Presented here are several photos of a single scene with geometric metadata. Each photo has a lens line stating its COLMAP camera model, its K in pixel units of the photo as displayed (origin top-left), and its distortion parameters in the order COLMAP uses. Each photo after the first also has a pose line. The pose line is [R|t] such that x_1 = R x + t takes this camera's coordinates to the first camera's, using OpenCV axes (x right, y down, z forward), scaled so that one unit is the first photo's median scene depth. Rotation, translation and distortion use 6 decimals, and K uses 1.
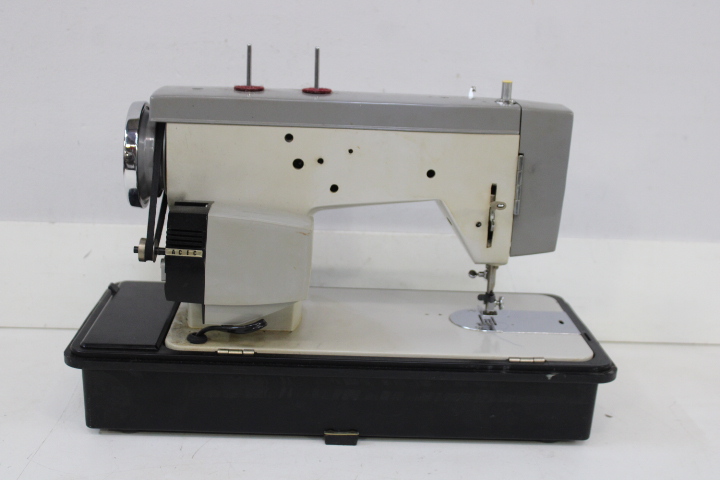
lens RADIAL K [[1027.8, 0, 360.0], [0, 1027.8, 240.0], [0, 0, 1]] dist [-0.050112, -0.094911]
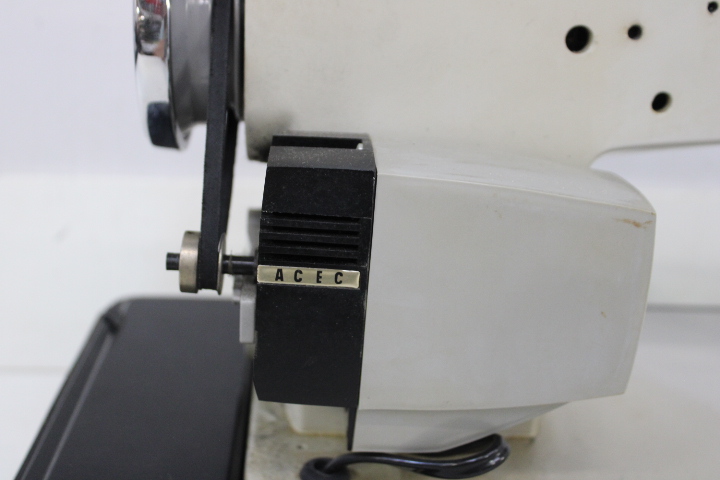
lens RADIAL K [[1027.8, 0, 360.0], [0, 1027.8, 240.0], [0, 0, 1]] dist [-0.050112, -0.094911]
pose [[0.999984, -0.002157, 0.005157, -0.155431], [0.001797, 0.997620, 0.068934, -0.025724], [-0.005293, -0.068923, 0.997608, 0.637979]]
